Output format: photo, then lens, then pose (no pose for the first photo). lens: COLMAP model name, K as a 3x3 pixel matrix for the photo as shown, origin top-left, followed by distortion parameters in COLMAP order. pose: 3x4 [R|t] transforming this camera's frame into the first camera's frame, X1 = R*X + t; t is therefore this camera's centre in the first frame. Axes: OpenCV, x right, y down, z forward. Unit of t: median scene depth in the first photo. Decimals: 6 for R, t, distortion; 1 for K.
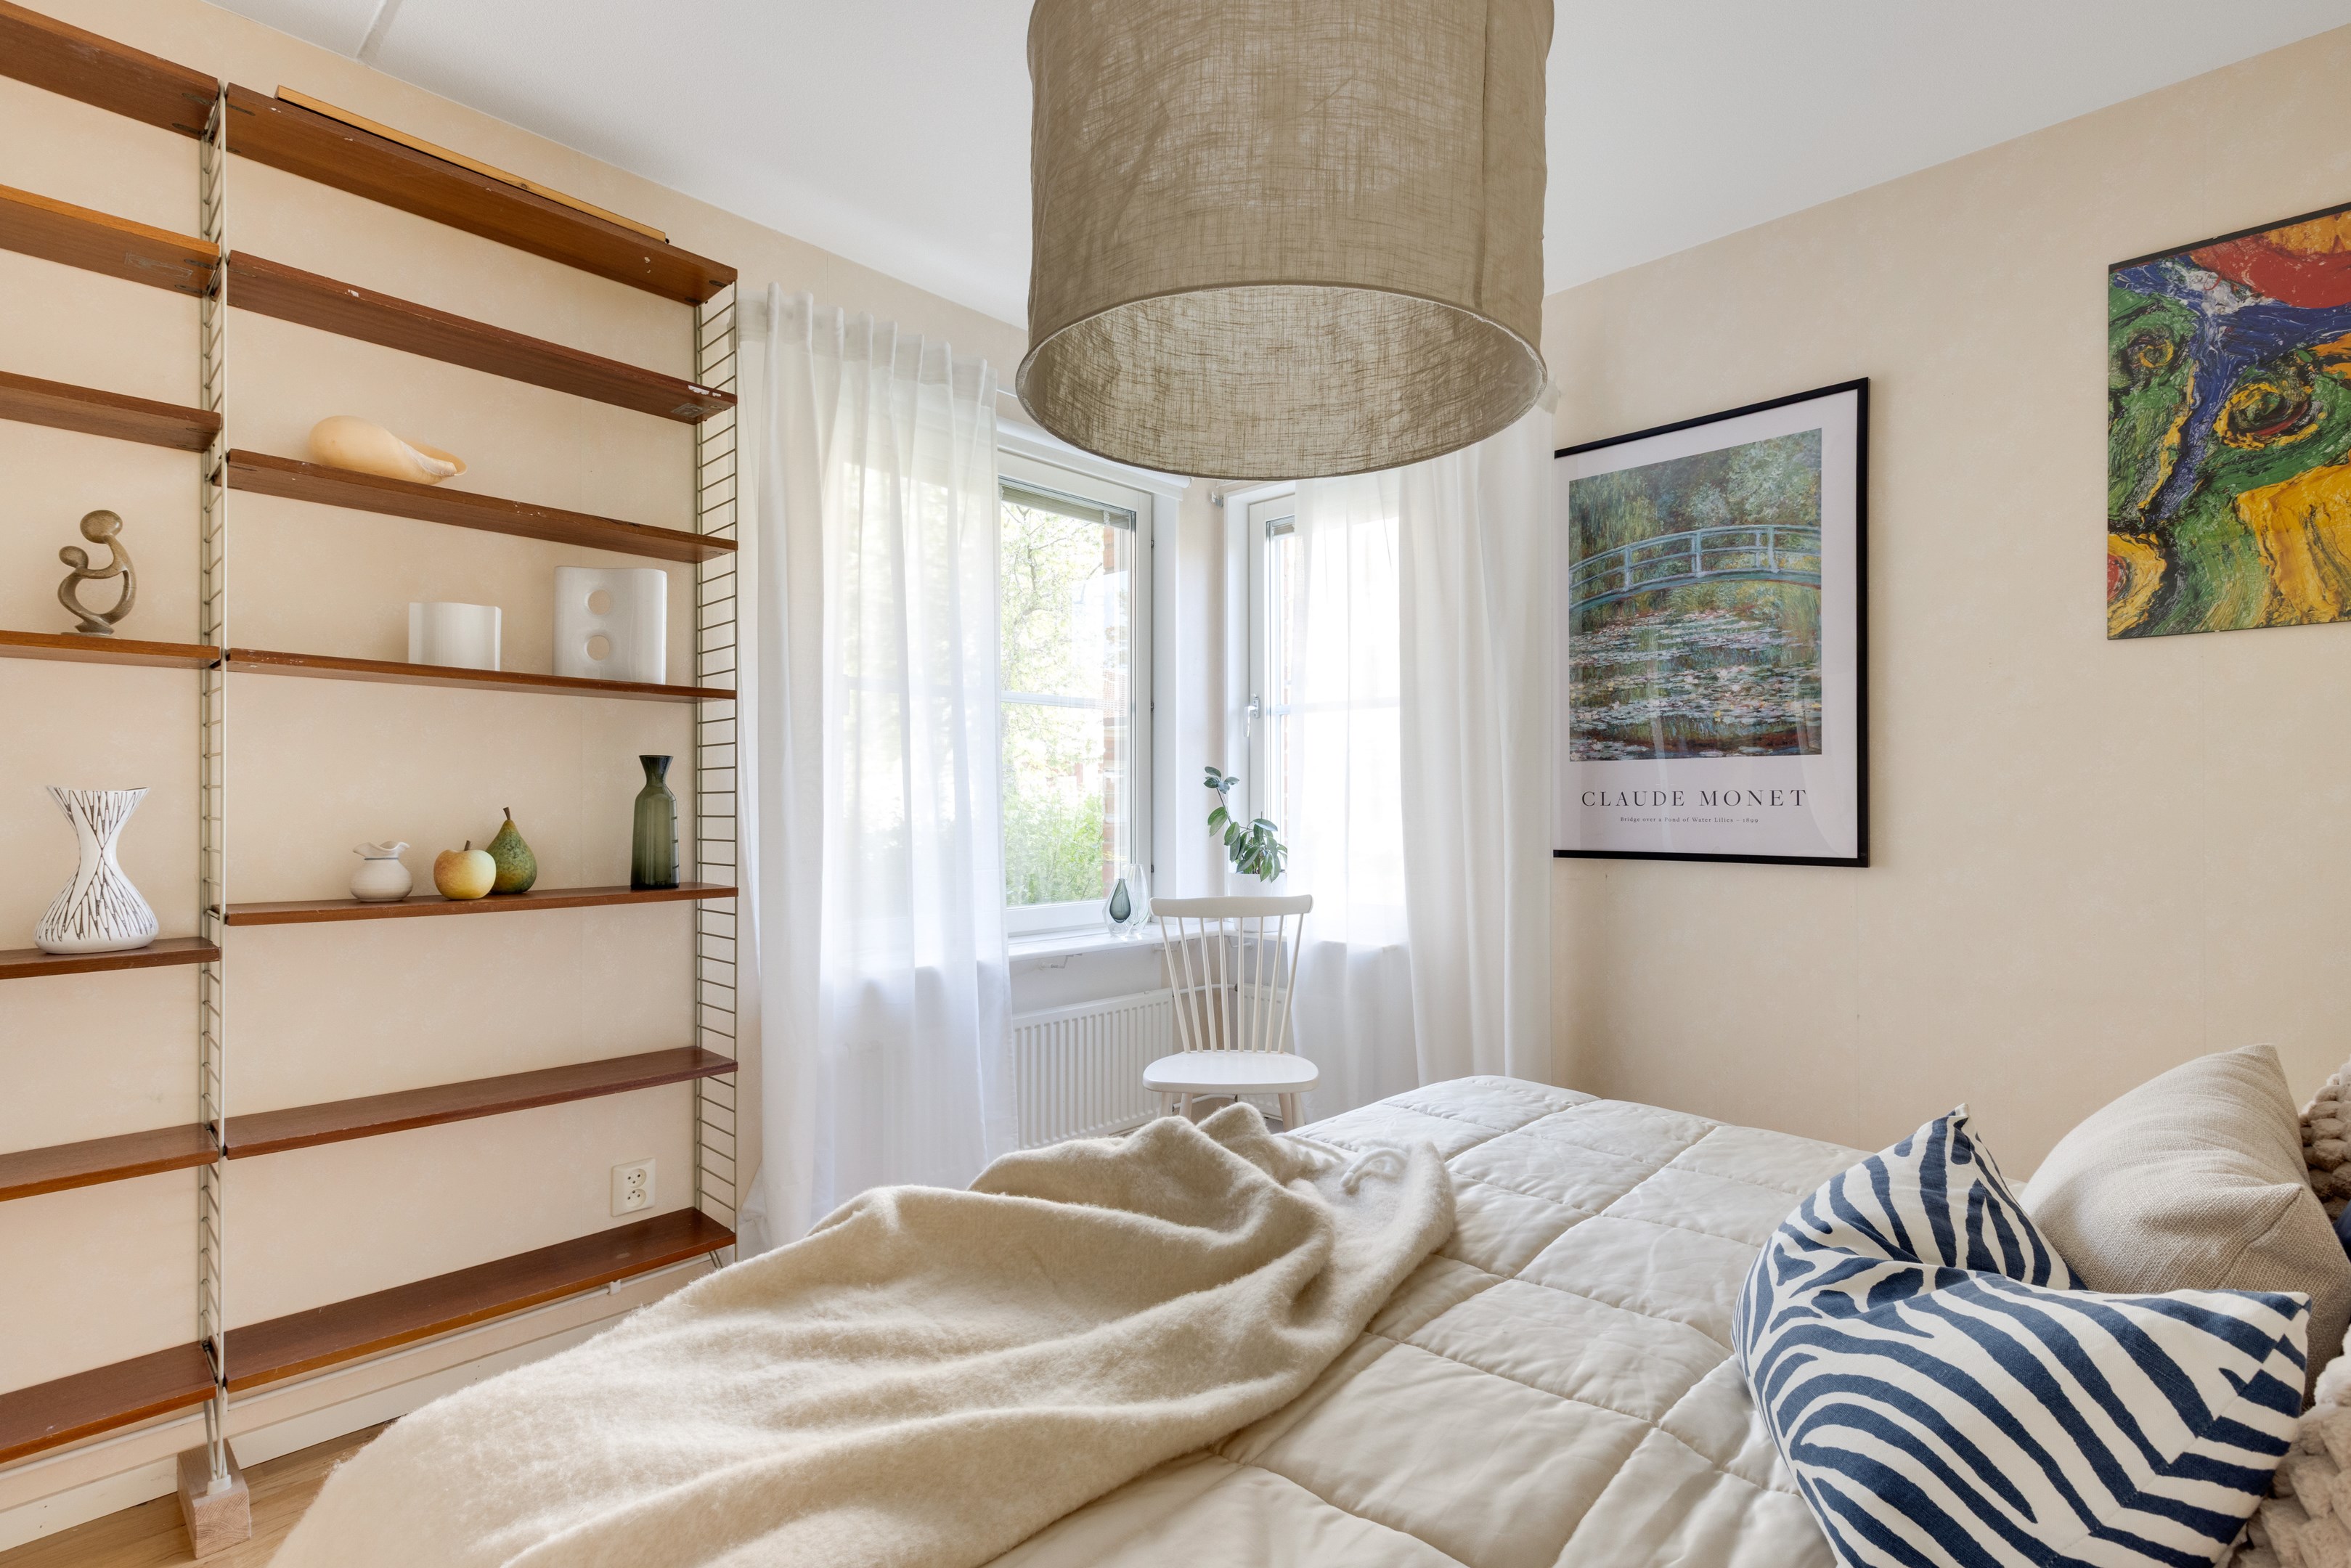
lens RADIAL K [[1119.4, 0, 1171.2], [0, 1119.4, 793.3], [0, 0, 1]] dist [0.010477, 0.000565]
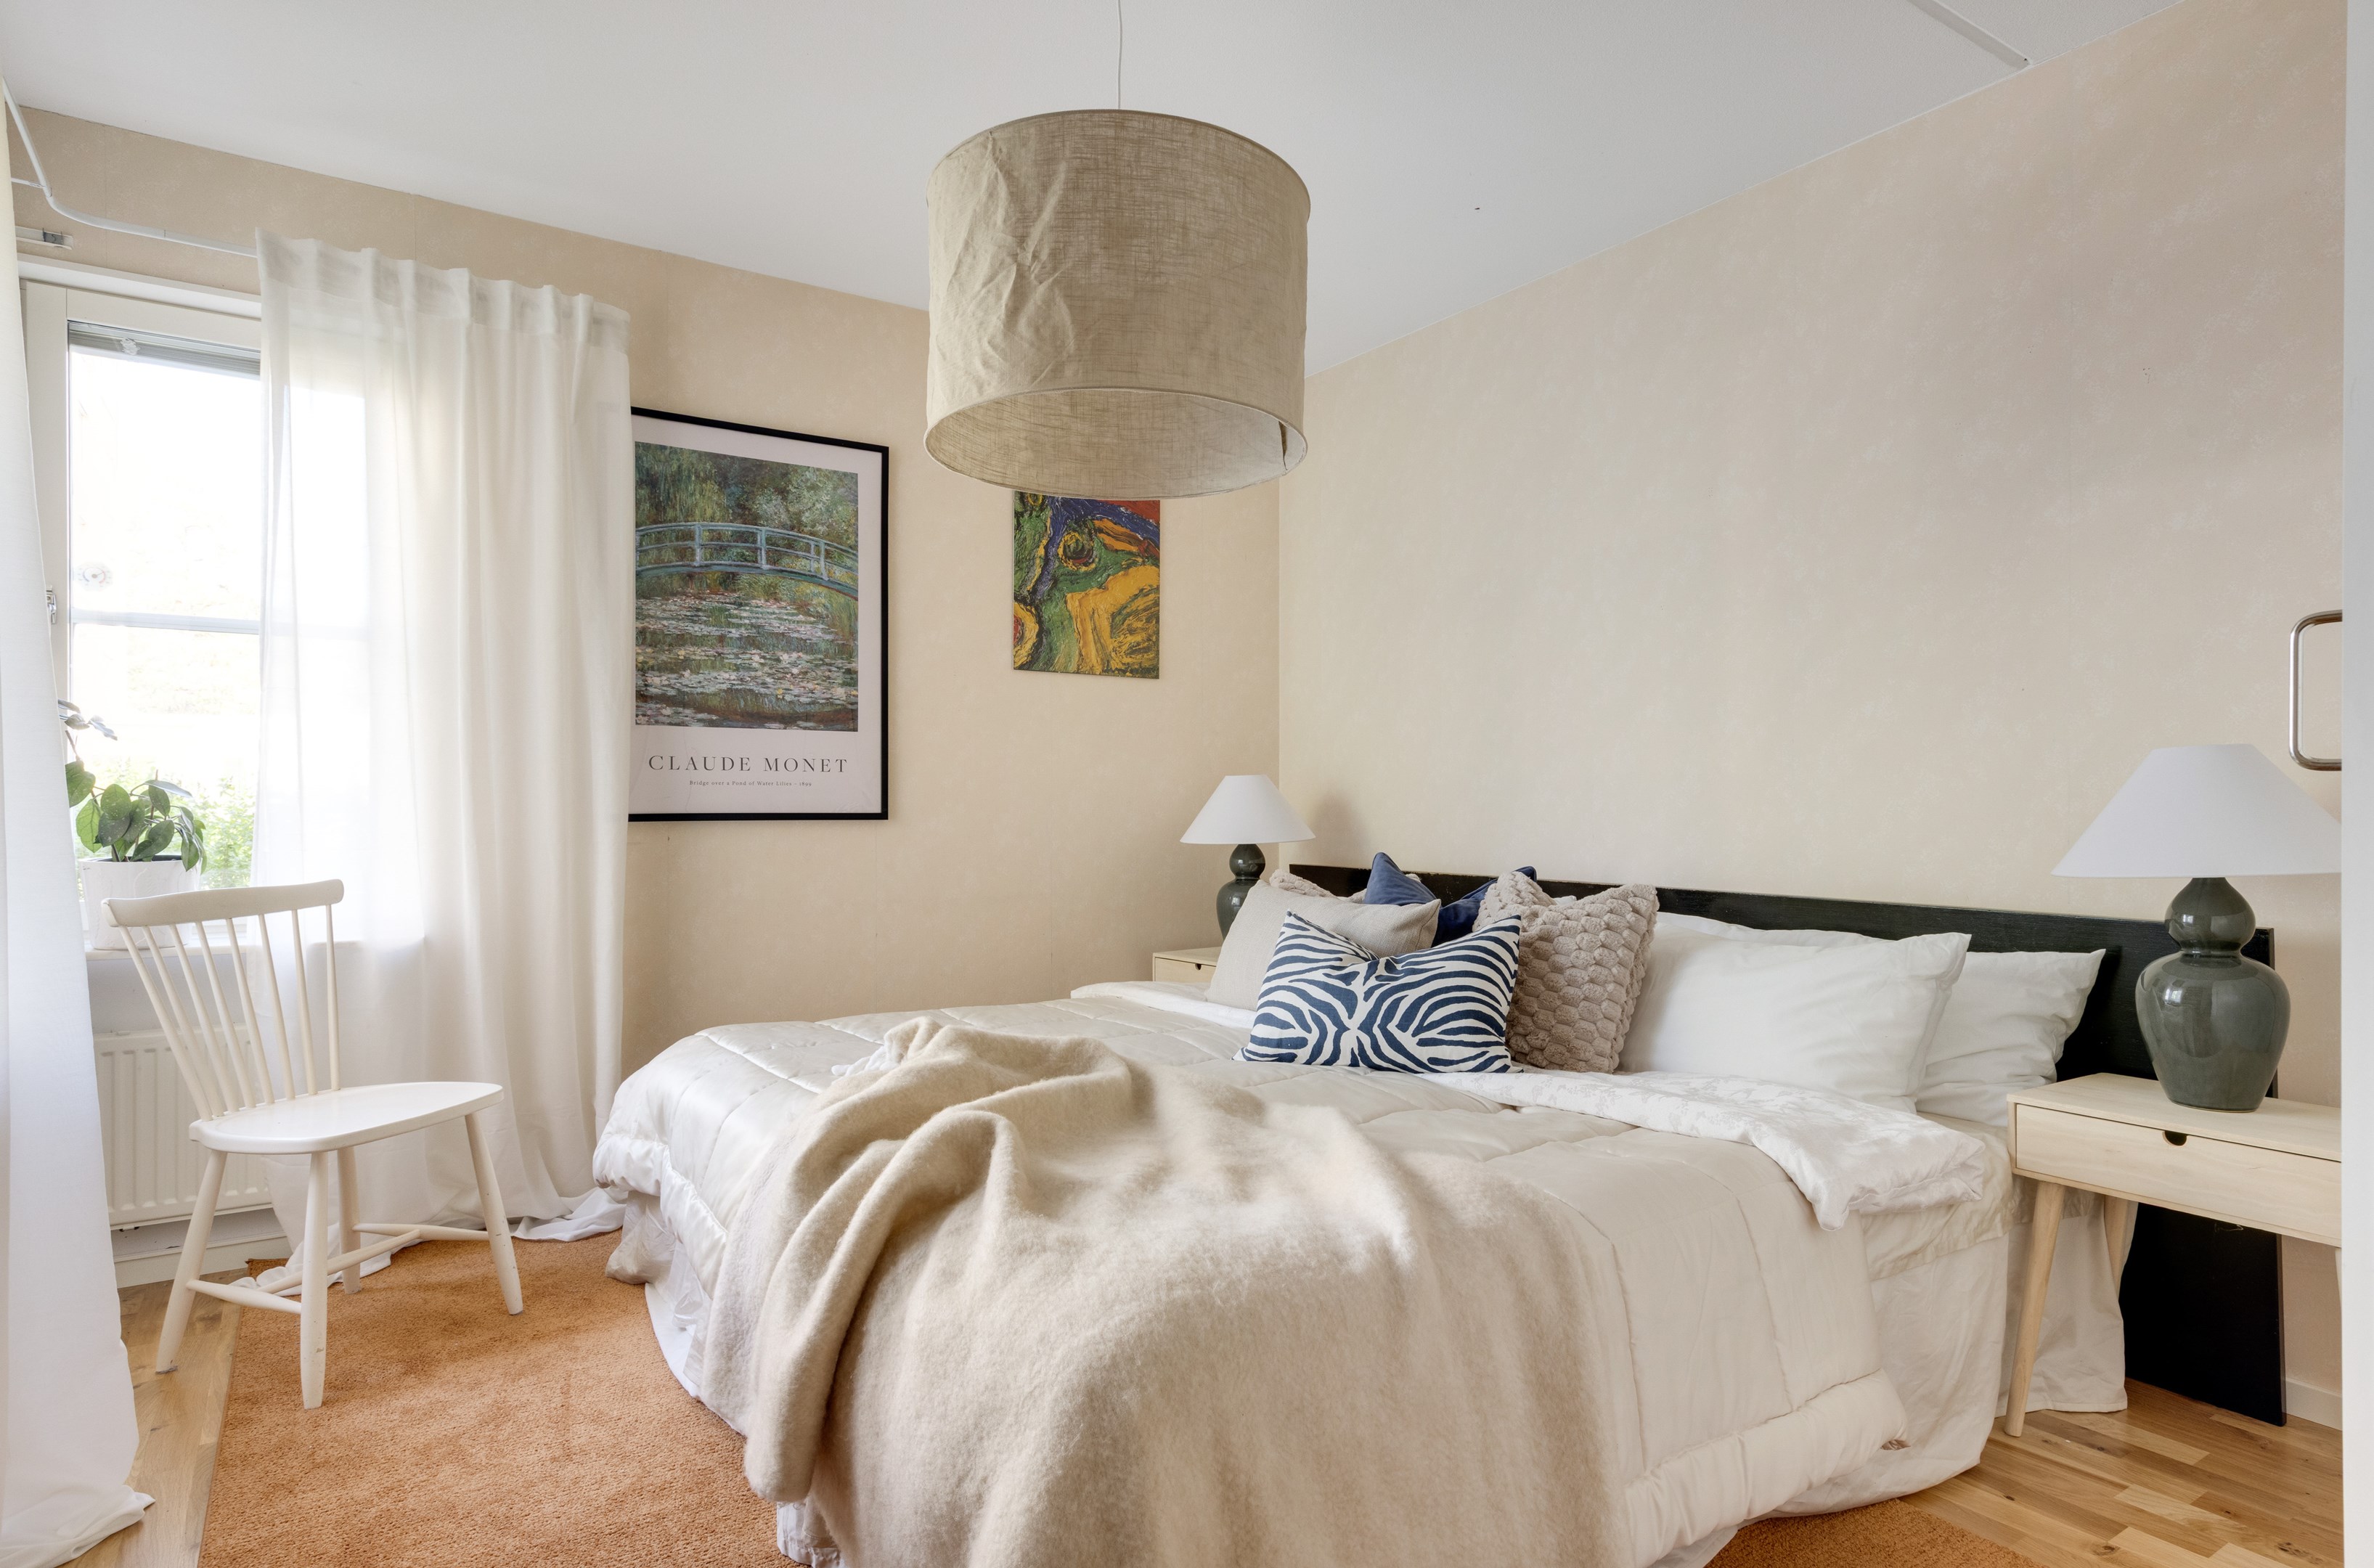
lens RADIAL K [[1320.5, 0, 1184.9], [0, 1320.5, 793.7], [0, 0, 1]] dist [0.018421, 0.000091]
pose [[0.225128, 0.009527, 0.974283, -0.750883], [-0.012499, 0.999898, -0.006890, 0.038819], [-0.974249, -0.010627, 0.225224, 0.290439]]
